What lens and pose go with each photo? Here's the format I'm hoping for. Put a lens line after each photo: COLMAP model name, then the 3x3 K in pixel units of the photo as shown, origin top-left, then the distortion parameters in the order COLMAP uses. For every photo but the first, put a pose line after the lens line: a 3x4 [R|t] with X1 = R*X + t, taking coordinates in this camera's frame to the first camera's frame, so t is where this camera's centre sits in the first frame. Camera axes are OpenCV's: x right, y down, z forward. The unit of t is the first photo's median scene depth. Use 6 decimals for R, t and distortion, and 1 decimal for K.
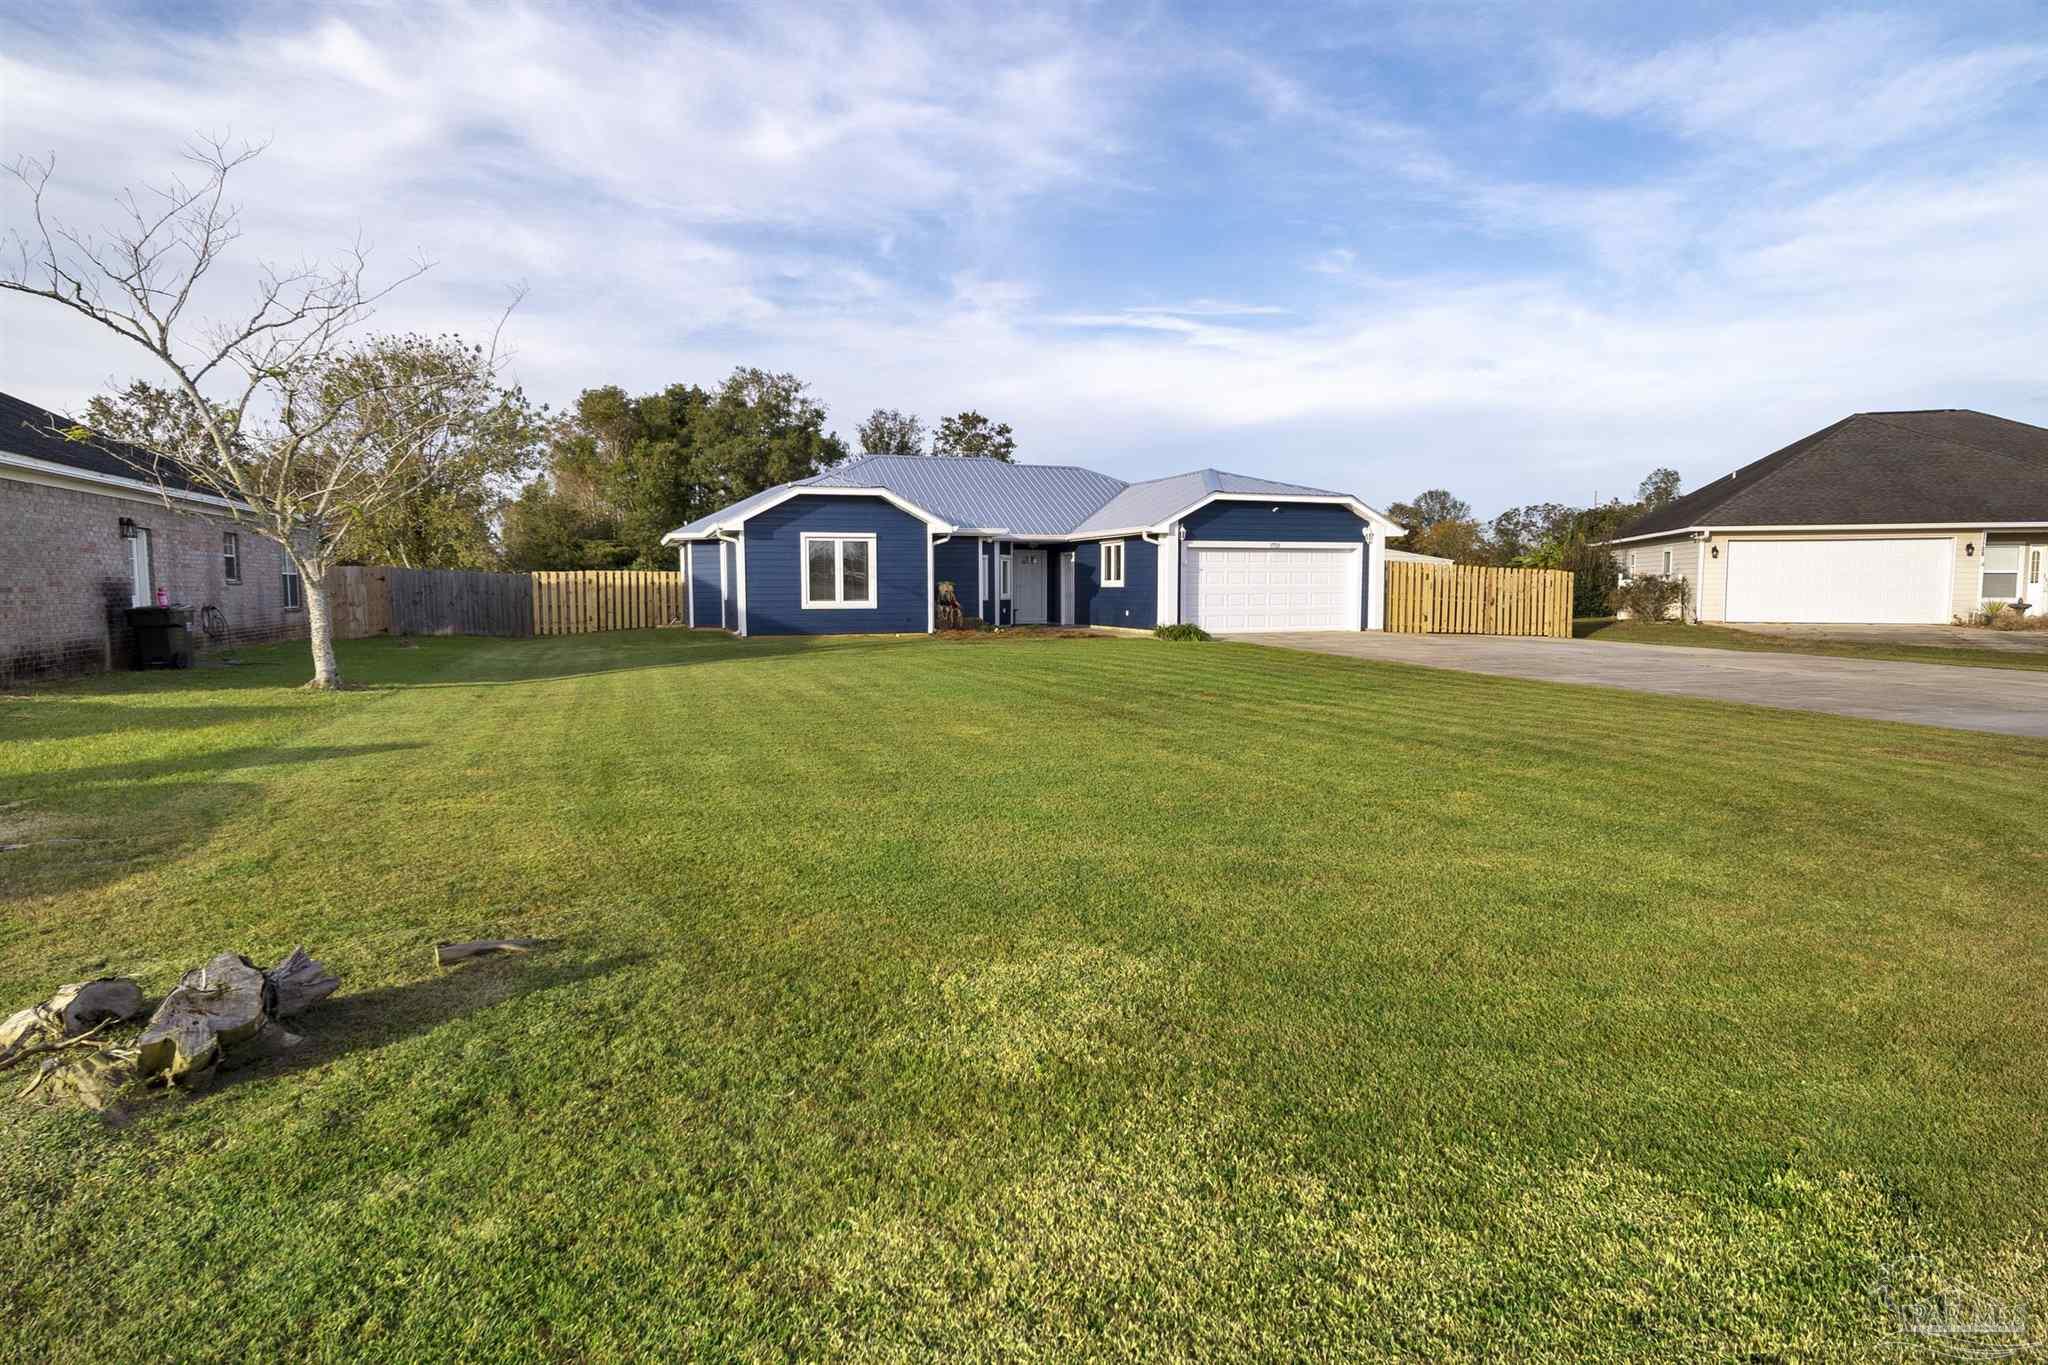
lens RADIAL K [[1119.7, 0, 1024.0], [0, 1119.7, 682.5], [0, 0, 1]] dist [0.069825, -0.000092]
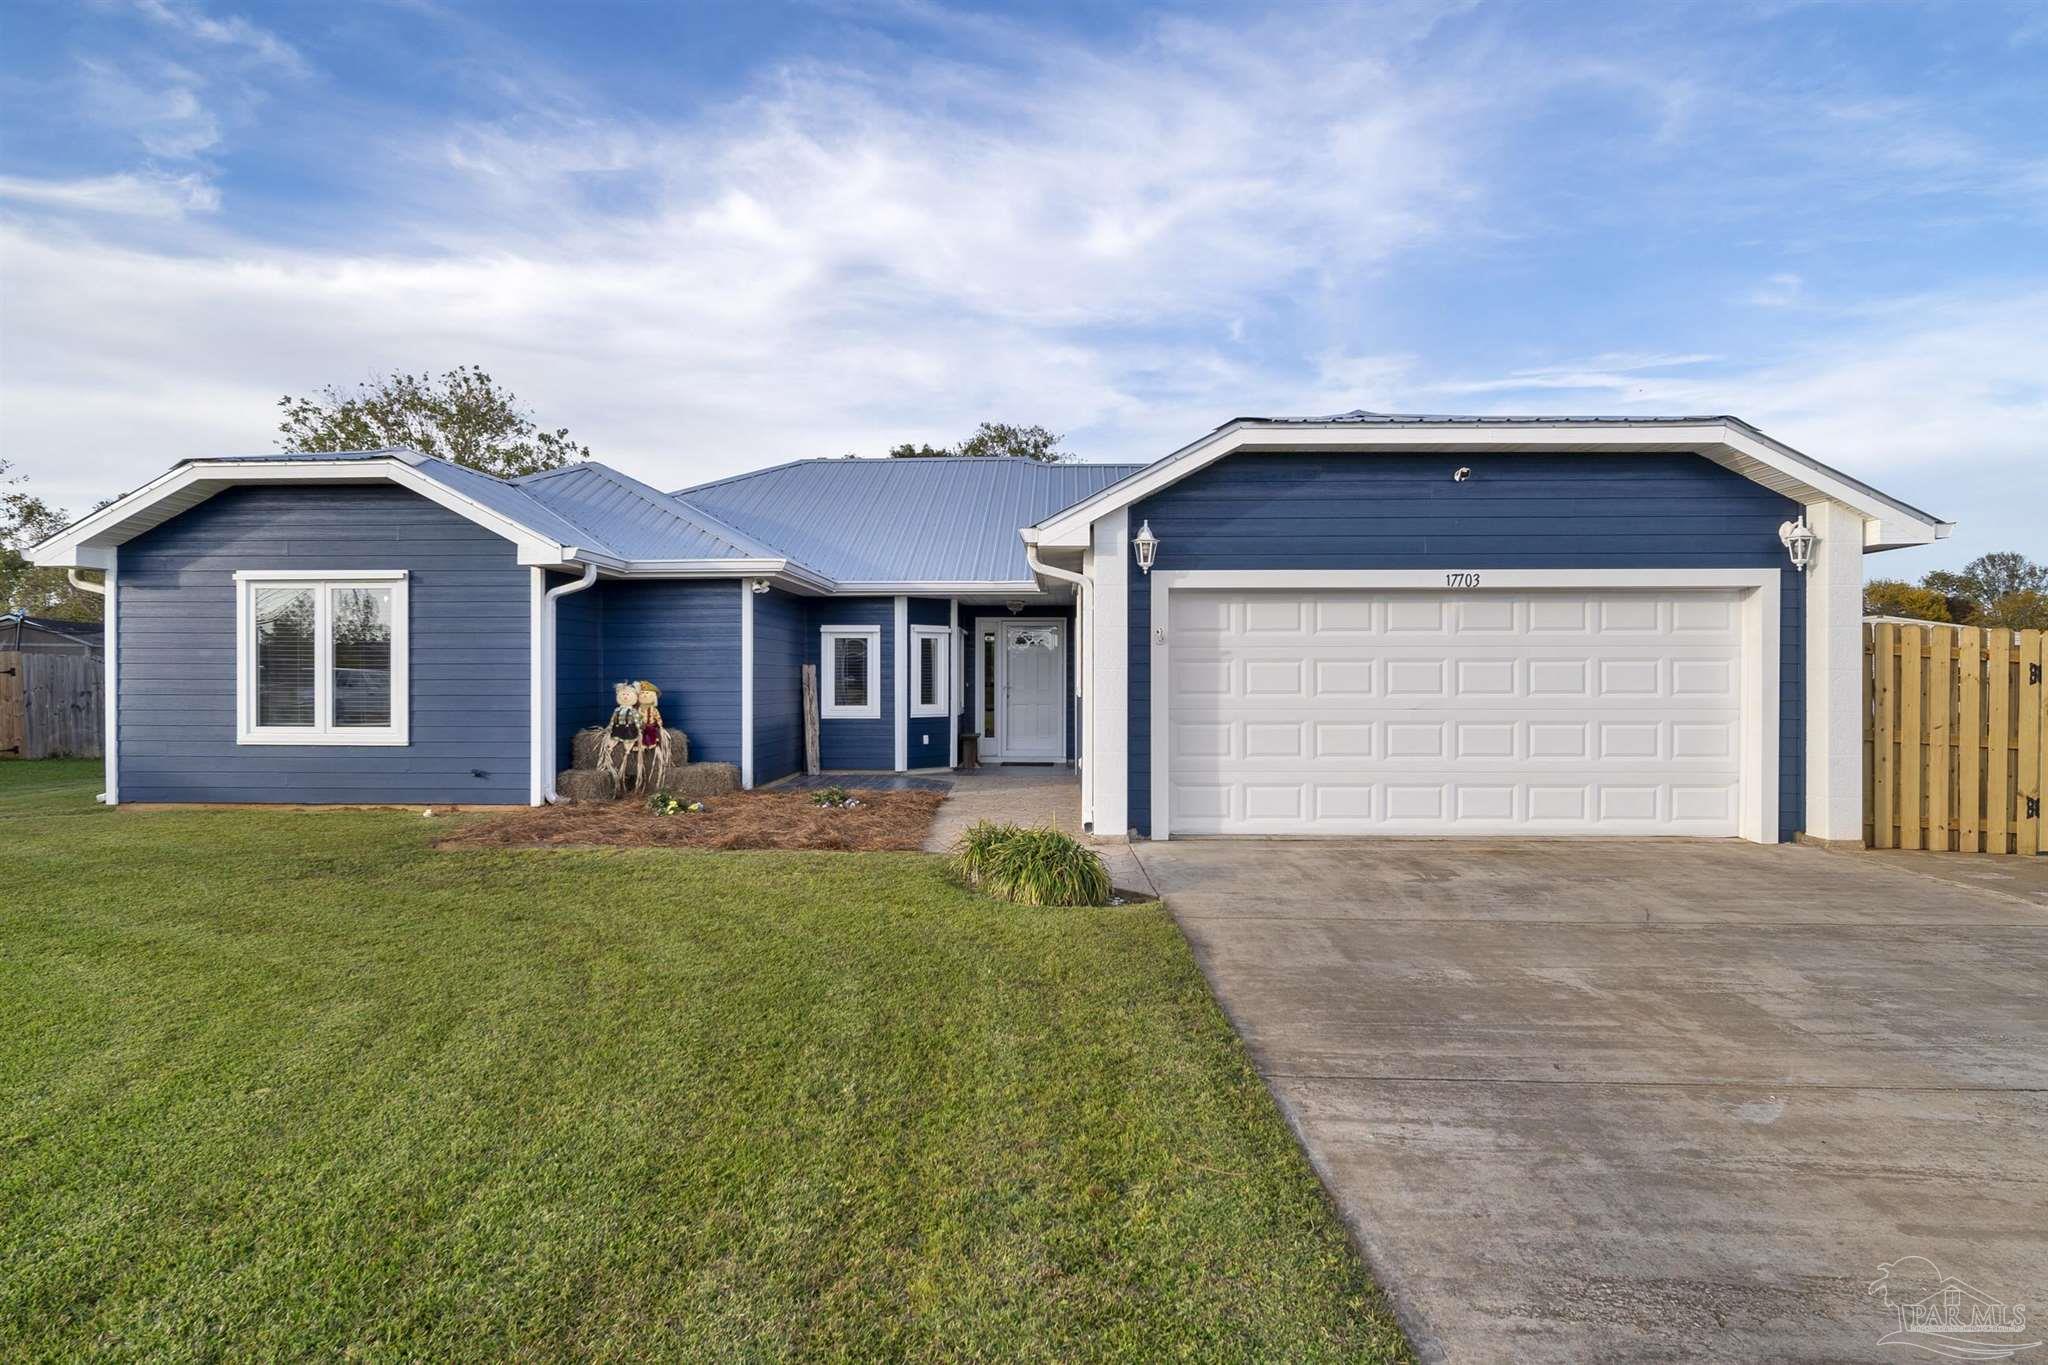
lens RADIAL K [[1034.6, 0, 1024.0], [0, 1034.6, 682.5], [0, 0, 1]] dist [0.037748, 0.000980]
pose [[0.932160, 0.006794, -0.361982, 0.059672], [-0.032652, 0.997327, -0.065367, -0.018509], [0.360570, 0.072752, 0.929890, 0.184563]]
